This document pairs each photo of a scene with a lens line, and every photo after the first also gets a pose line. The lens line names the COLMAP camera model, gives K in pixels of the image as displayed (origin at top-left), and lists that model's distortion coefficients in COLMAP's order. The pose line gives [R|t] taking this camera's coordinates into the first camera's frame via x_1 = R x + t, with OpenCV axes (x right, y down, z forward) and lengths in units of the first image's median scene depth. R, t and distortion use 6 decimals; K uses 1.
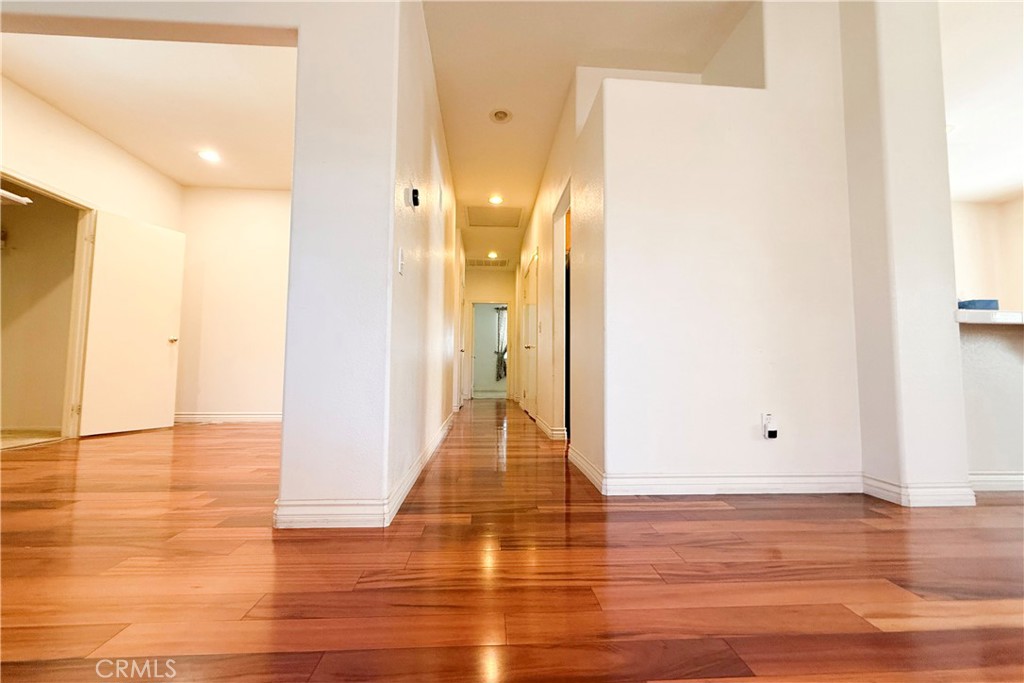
lens RADIAL K [[412.7, 0, 508.7], [0, 412.7, 339.6], [0, 0, 1]] dist [0.006737, 0.000006]
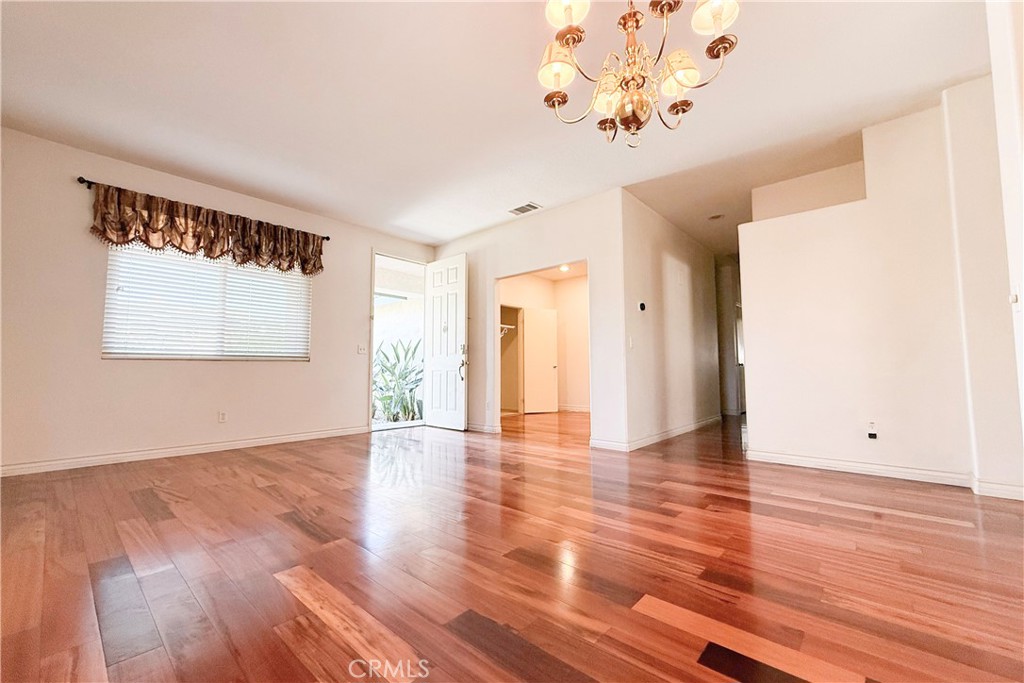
lens RADIAL K [[412.7, 0, 508.7], [0, 412.7, 339.6], [0, 0, 1]] dist [0.006737, 0.000006]
pose [[0.705242, -0.062639, -0.706194, 0.463089], [0.054052, 0.997941, -0.034538, -0.082480], [0.706904, -0.013813, 0.707175, -0.584977]]
